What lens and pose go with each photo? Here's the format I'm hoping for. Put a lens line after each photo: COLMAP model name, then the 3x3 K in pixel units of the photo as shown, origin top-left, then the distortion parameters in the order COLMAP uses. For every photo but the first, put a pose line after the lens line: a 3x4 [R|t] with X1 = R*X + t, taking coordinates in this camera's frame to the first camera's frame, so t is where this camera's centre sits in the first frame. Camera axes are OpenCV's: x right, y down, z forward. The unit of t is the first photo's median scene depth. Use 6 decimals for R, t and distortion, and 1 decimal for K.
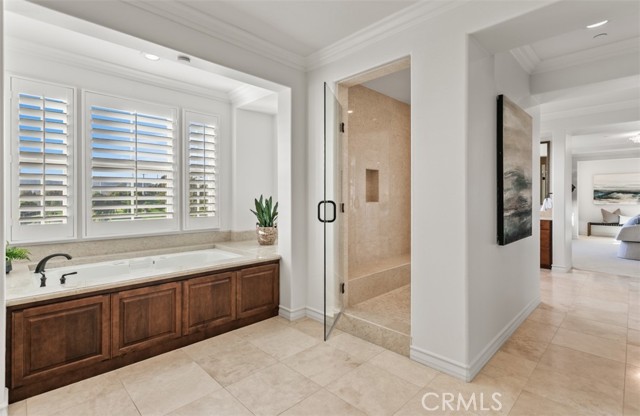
lens RADIAL K [[310.9, 0, 323.9], [0, 310.9, 199.0], [0, 0, 1]] dist [0.015911, 0.001272]
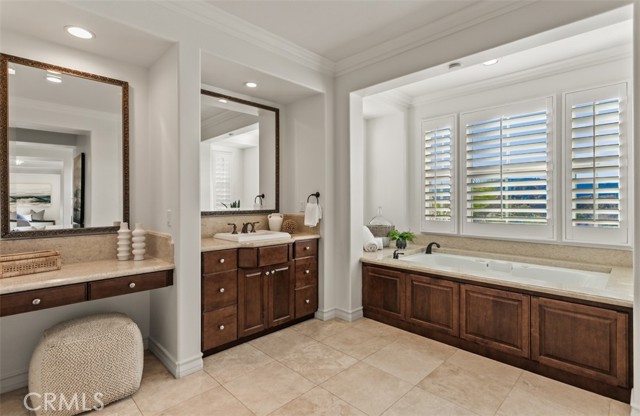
lens RADIAL K [[310.9, 0, 320.6], [0, 310.9, 203.5], [0, 0, 1]] dist [0.015911, 0.001272]
pose [[0.011239, 0.007441, -0.999909, 0.488141], [-0.002290, 0.999970, 0.007415, -0.003143], [0.999934, 0.002207, 0.011256, 0.470714]]
